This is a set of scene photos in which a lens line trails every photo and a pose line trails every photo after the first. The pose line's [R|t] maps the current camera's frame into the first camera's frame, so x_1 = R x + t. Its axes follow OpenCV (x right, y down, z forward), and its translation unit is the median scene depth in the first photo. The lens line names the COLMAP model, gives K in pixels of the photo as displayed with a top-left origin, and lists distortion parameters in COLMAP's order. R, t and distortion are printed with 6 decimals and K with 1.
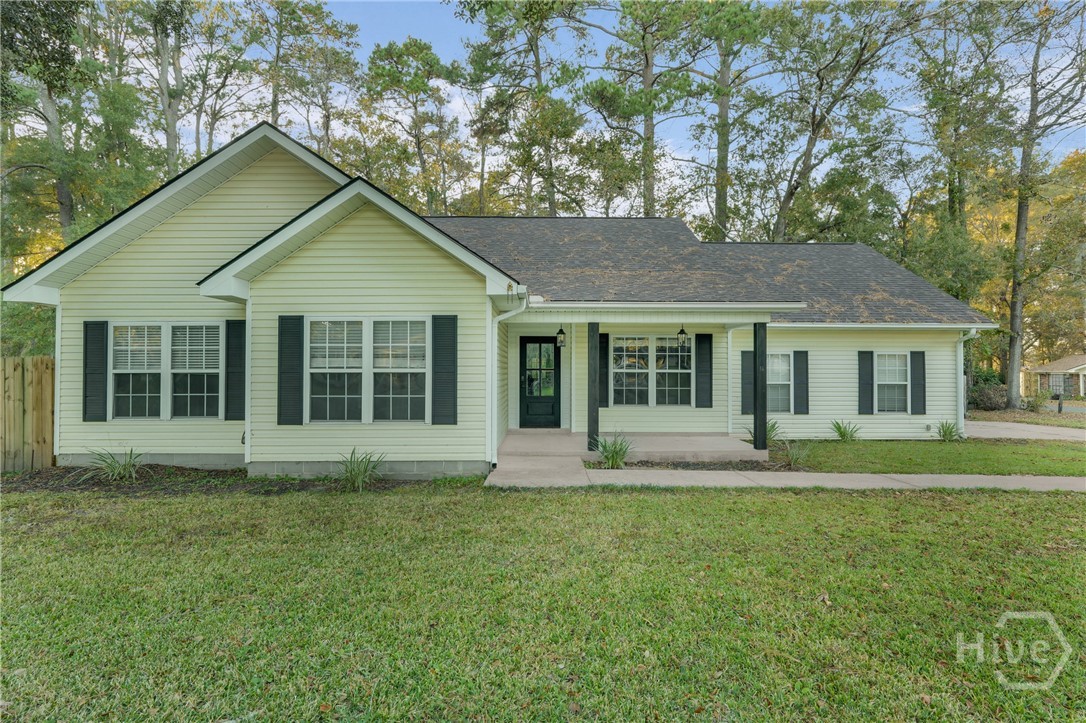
lens RADIAL K [[481.6, 0, 539.7], [0, 481.6, 368.3], [0, 0, 1]] dist [-0.000620, -0.000273]
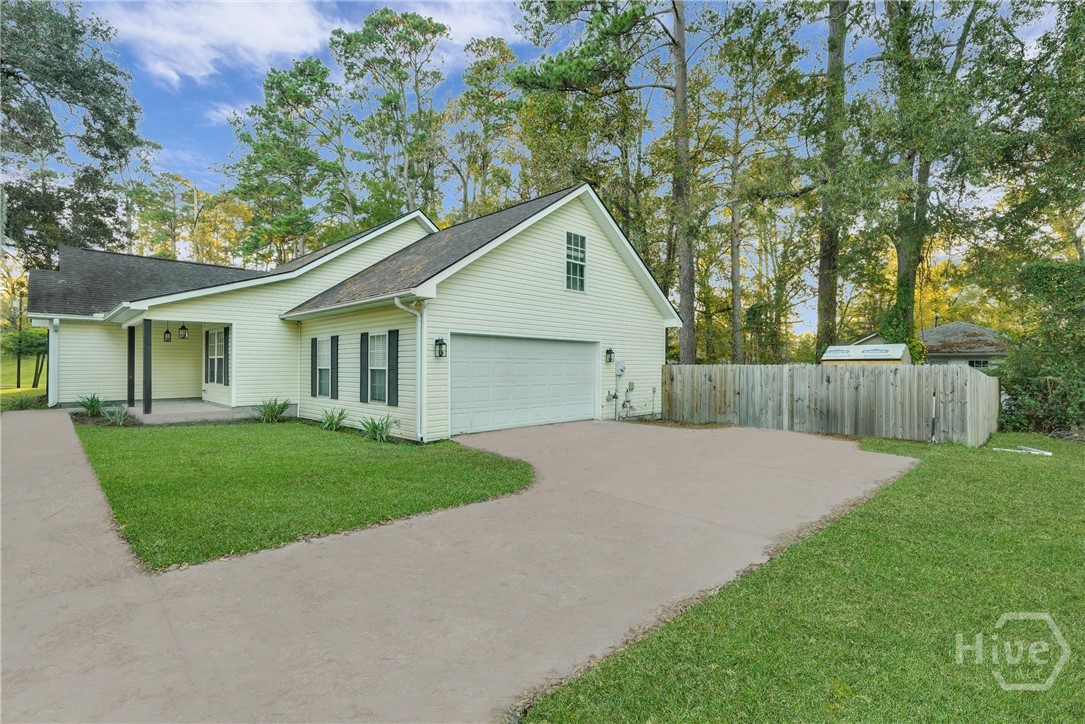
lens RADIAL K [[468.9, 0, 542.5], [0, 468.9, 362.0], [0, 0, 1]] dist [-0.003055, -0.000162]
pose [[0.718064, -0.003438, -0.695969, 1.787749], [0.005785, 0.999983, 0.001029, 0.023042], [0.695953, -0.004766, 0.718071, 0.700254]]
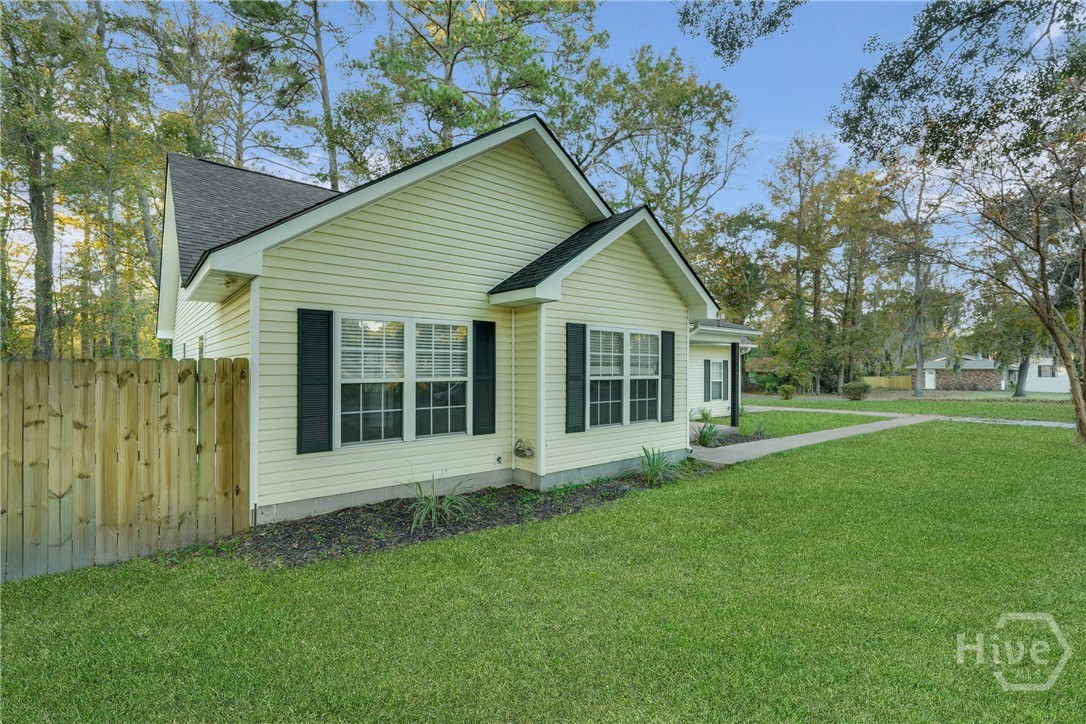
lens RADIAL K [[500.1, 0, 545.2], [0, 500.1, 376.8], [0, 0, 1]] dist [0.000438, -0.000029]
pose [[0.759551, -0.003865, 0.650436, -0.845039], [0.007013, 0.999973, -0.002247, 0.002849], [-0.650409, 0.006268, 0.759558, 0.165014]]
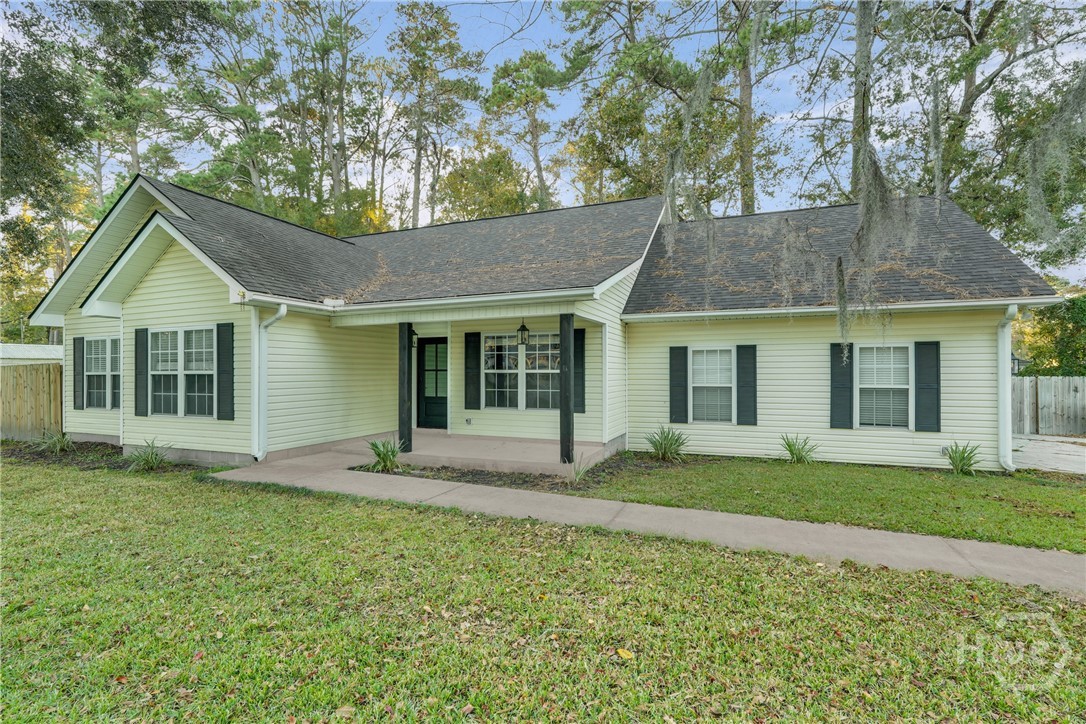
lens RADIAL K [[481.6, 0, 539.7], [0, 481.6, 368.8], [0, 0, 1]] dist [-0.000620, -0.000273]
pose [[0.926096, -0.004131, -0.377264, 0.614134], [0.006163, 0.999972, 0.004178, -0.002990], [0.377237, -0.006195, 0.926096, 0.157590]]
